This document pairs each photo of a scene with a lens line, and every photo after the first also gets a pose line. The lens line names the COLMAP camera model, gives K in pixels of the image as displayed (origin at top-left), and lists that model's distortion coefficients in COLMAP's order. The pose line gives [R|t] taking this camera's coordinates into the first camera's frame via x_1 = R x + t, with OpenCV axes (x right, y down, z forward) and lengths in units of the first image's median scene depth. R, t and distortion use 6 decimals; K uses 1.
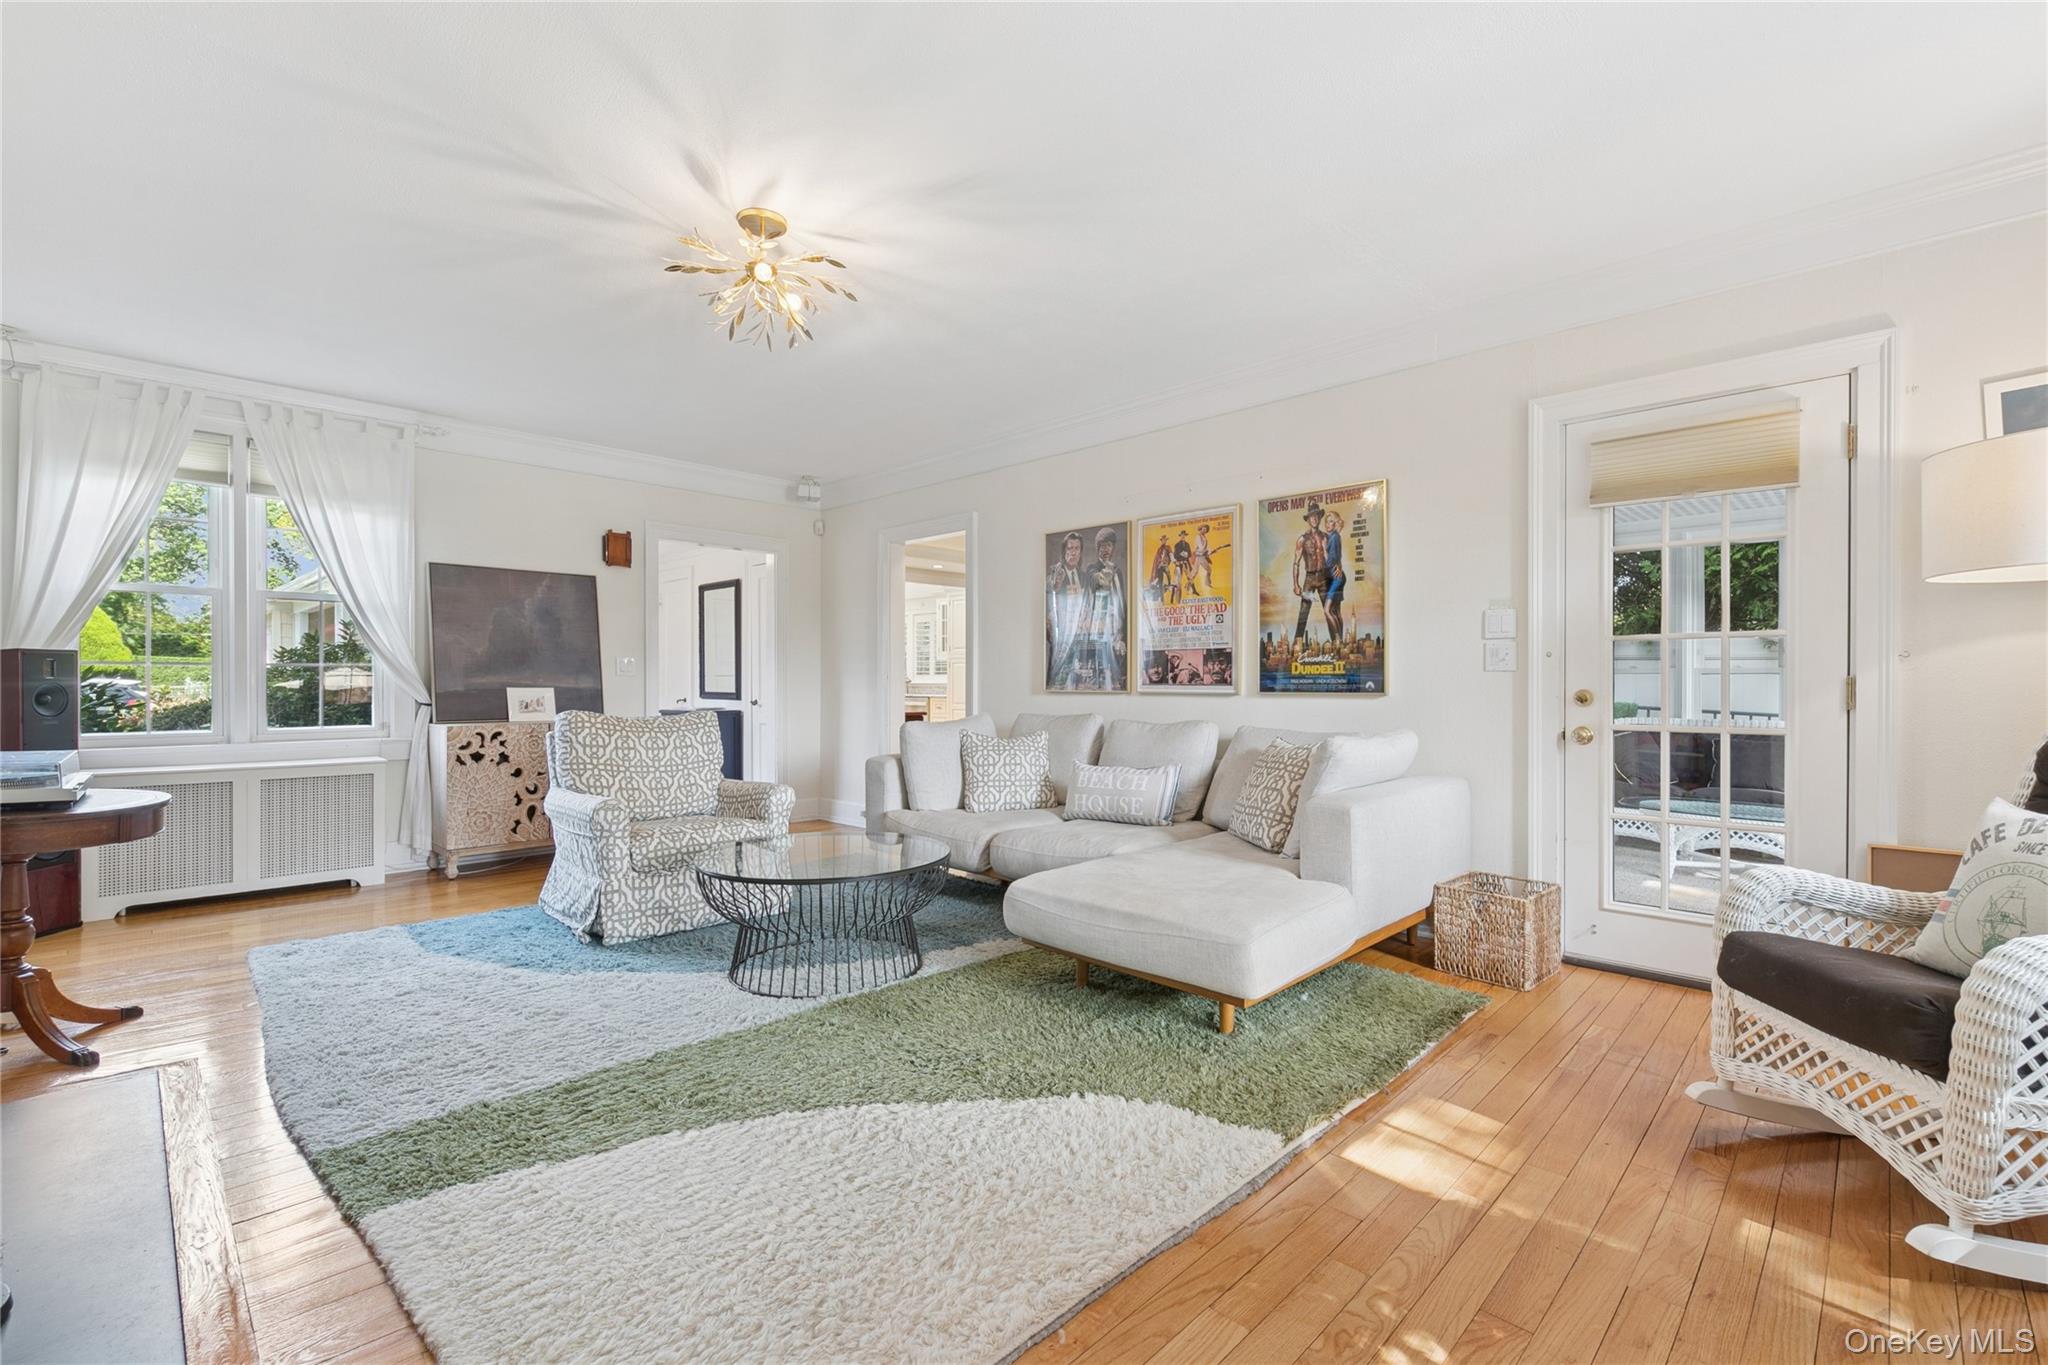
lens RADIAL K [[887.5, 0, 1032.3], [0, 887.5, 672.9], [0, 0, 1]] dist [0.001592, 0.000123]
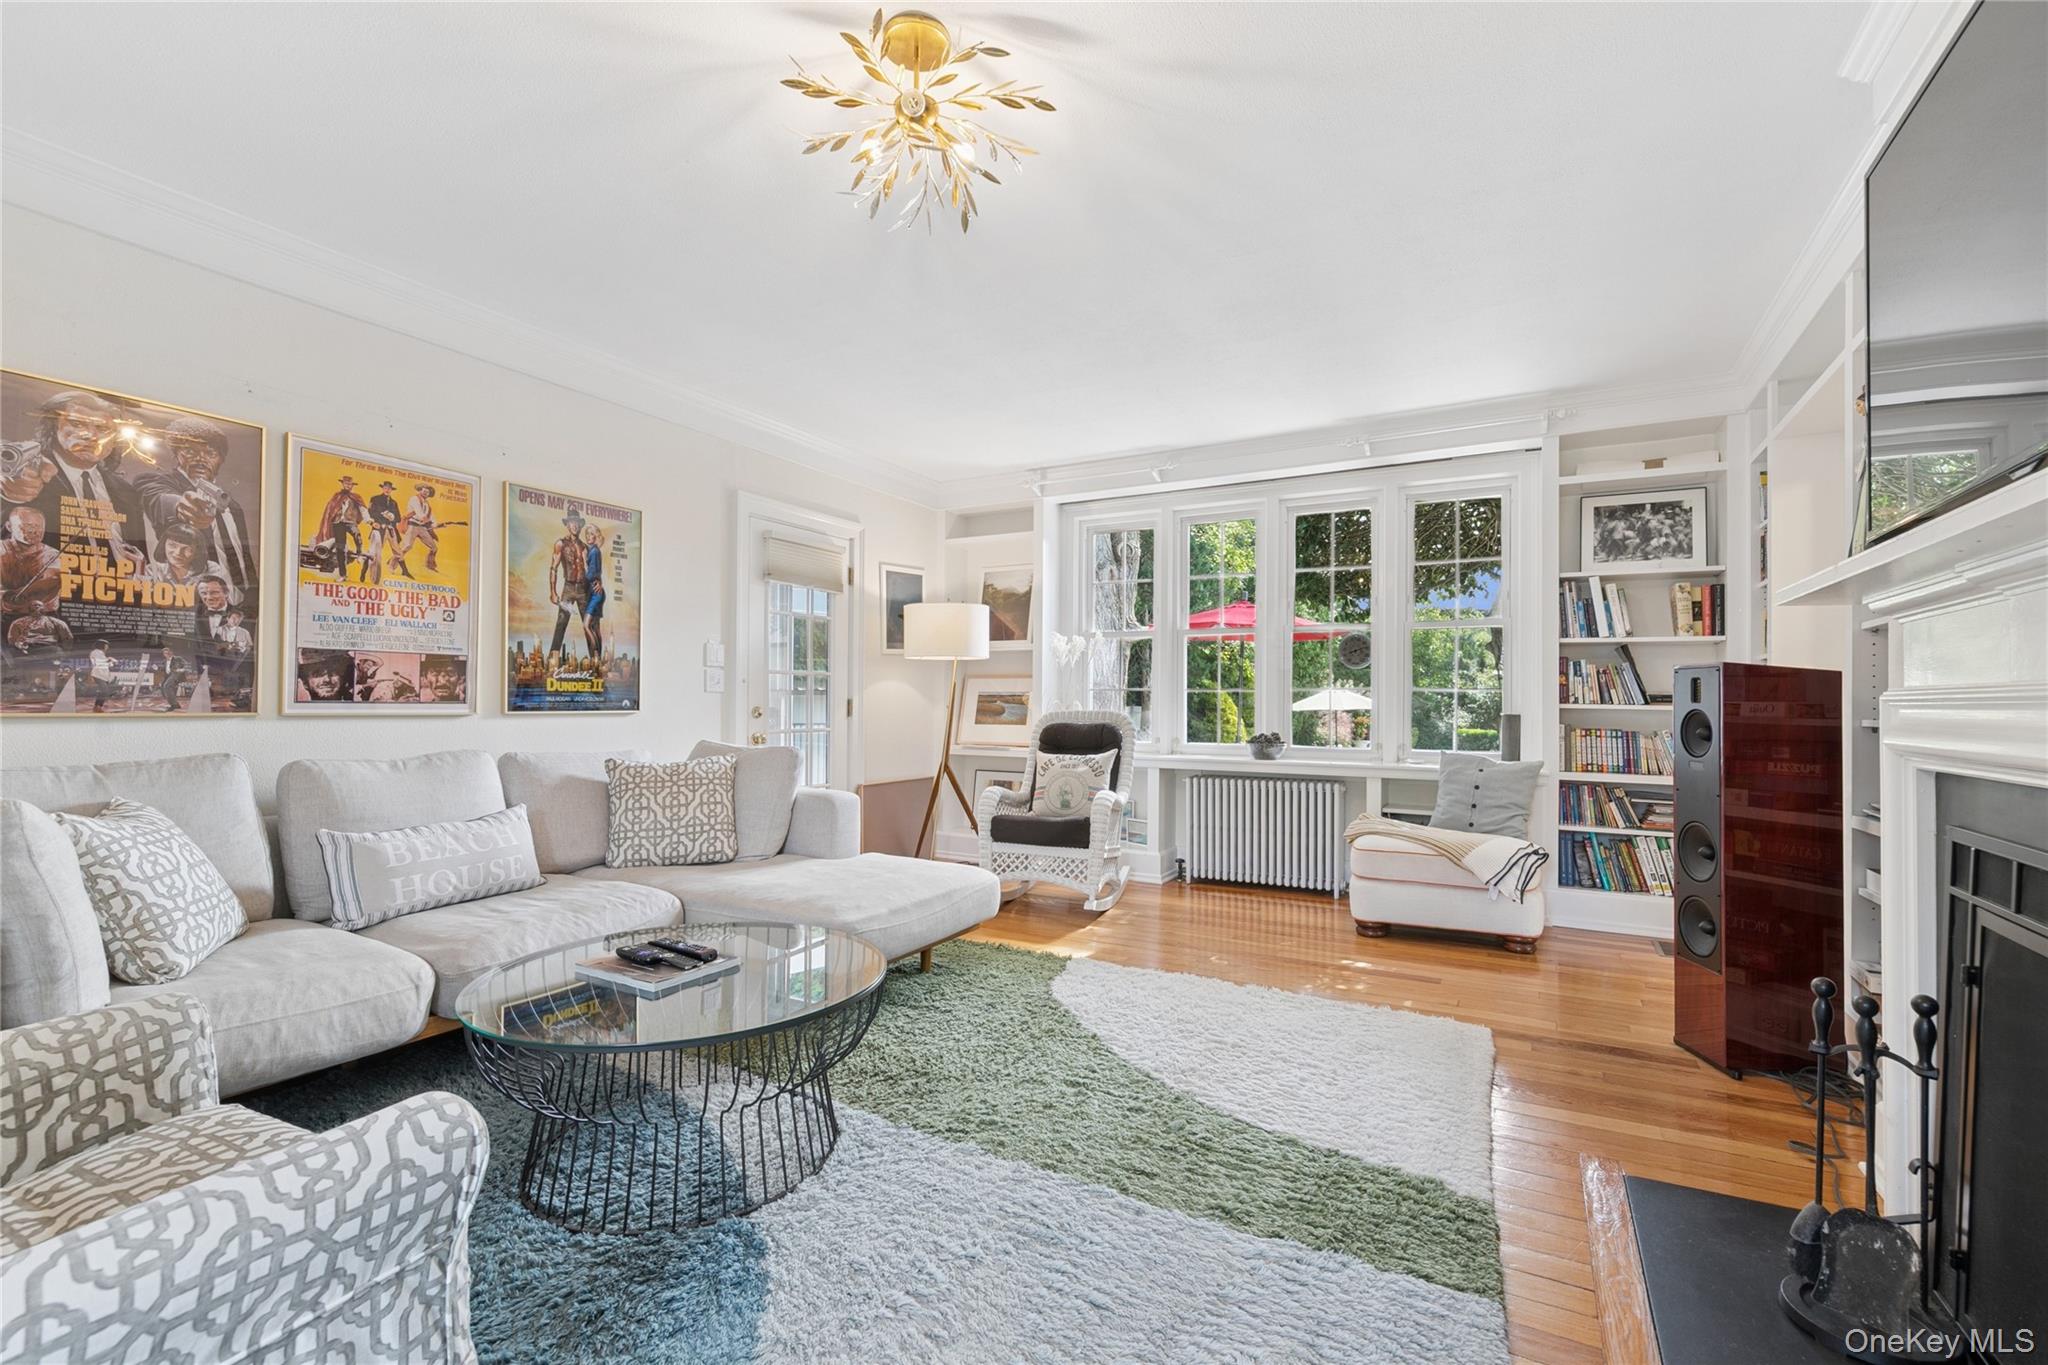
lens RADIAL K [[893.4, 0, 1026.7], [0, 893.4, 694.8], [0, 0, 1]] dist [0.001197, 0.000554]
pose [[-0.264993, 0.006845, 0.964226, -0.690619], [-0.016410, 0.999798, -0.011607, 0.007839], [-0.964111, -0.018899, -0.264827, 0.757520]]
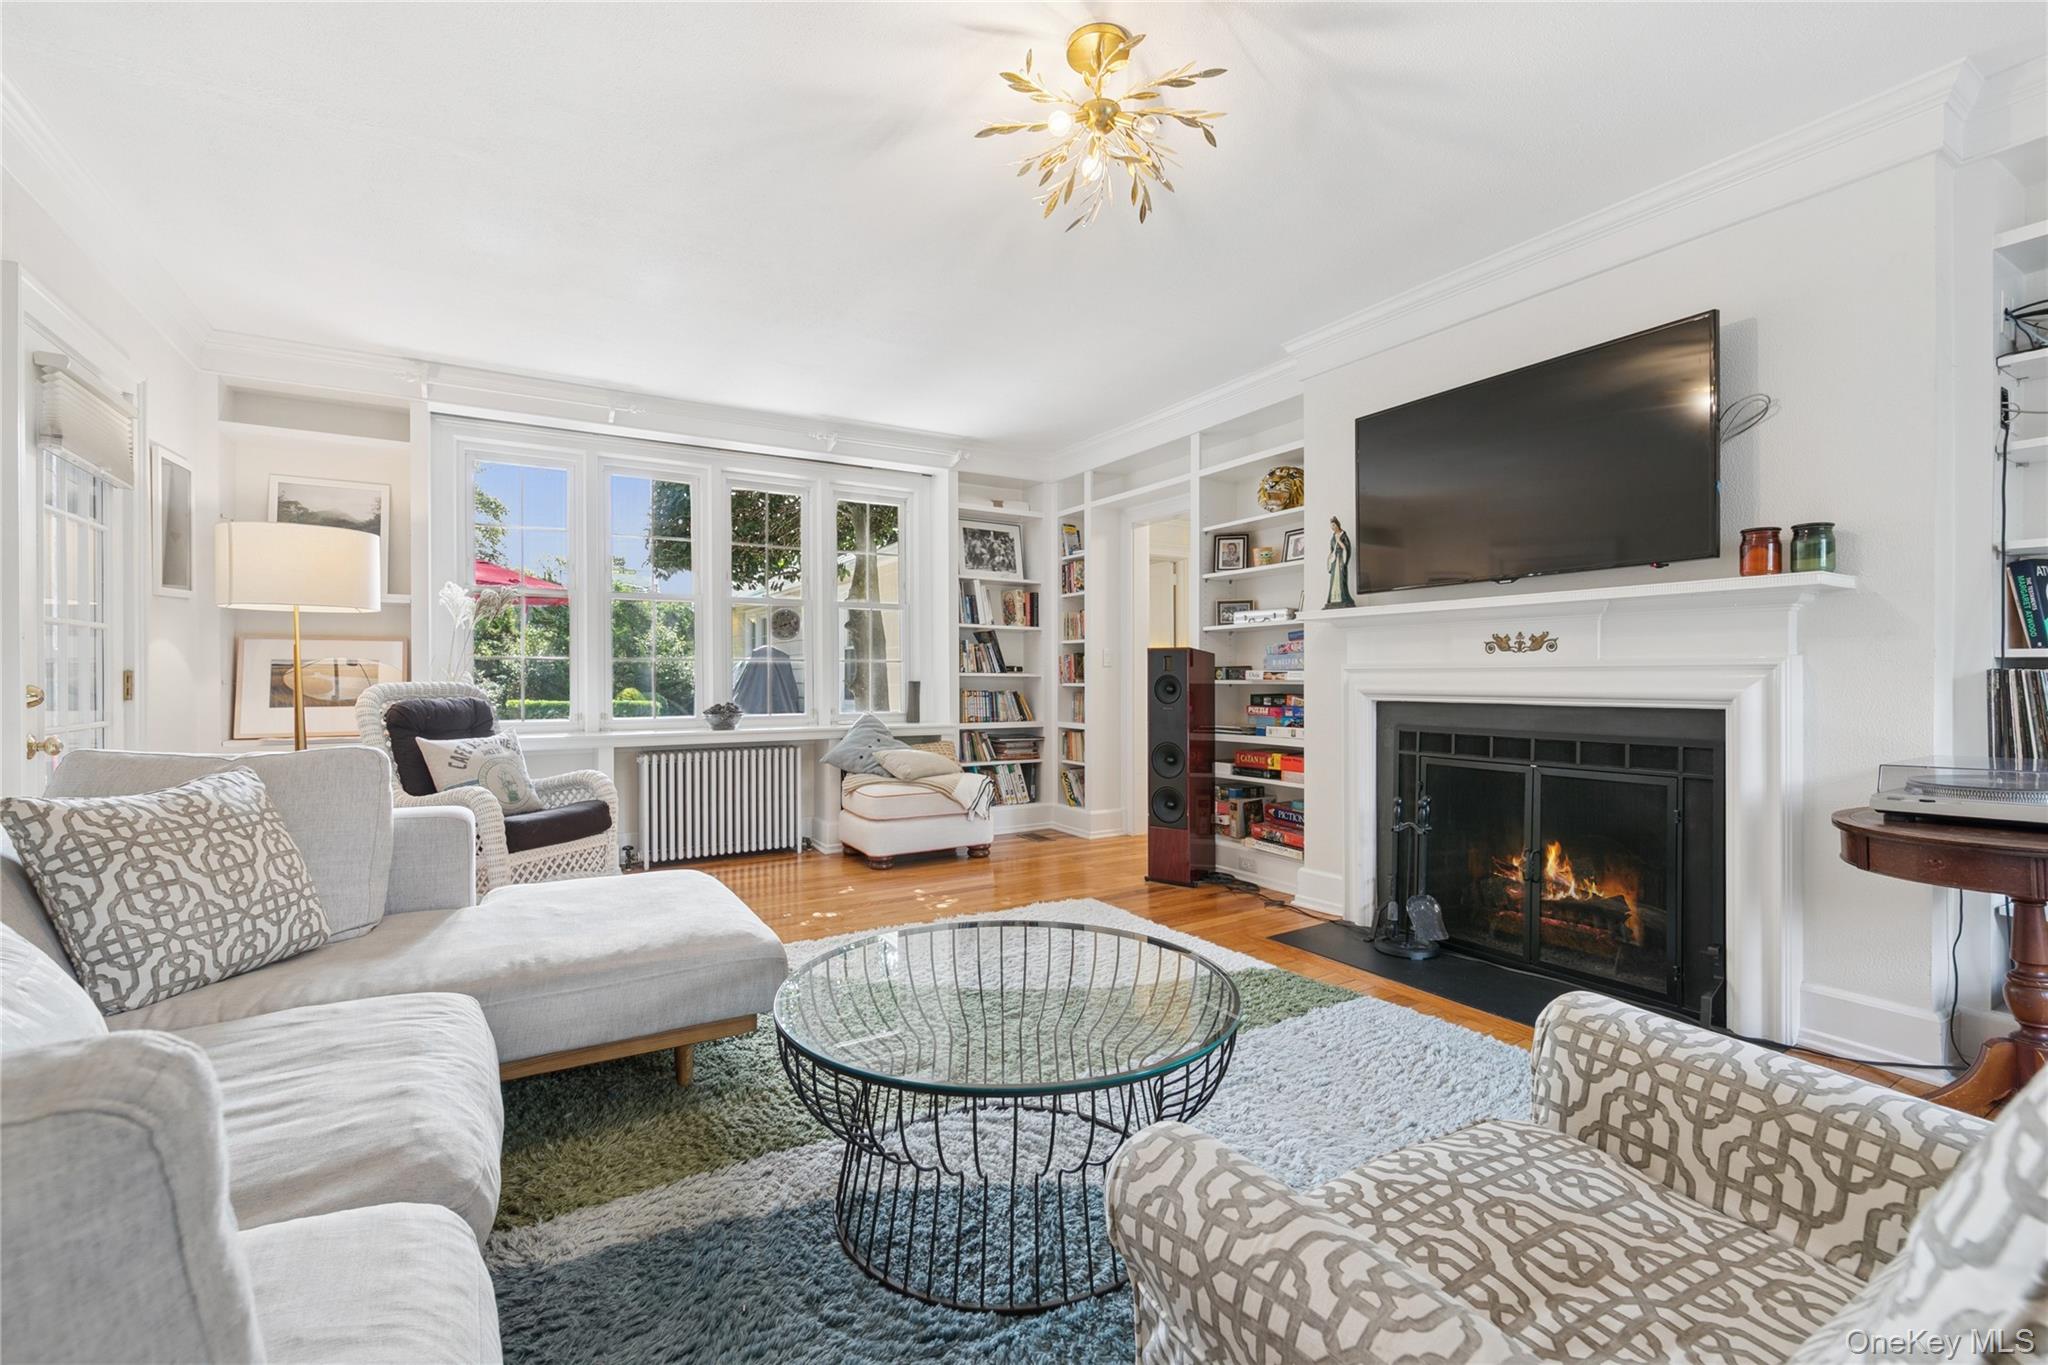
lens RADIAL K [[887.5, 0, 1032.3], [0, 887.5, 672.9], [0, 0, 1]] dist [0.001592, 0.000123]
pose [[-0.969638, 0.001851, 0.244536, -0.296268], [-0.001148, 0.999926, -0.012121, 0.013308], [-0.244540, -0.012034, -0.969564, 1.197480]]
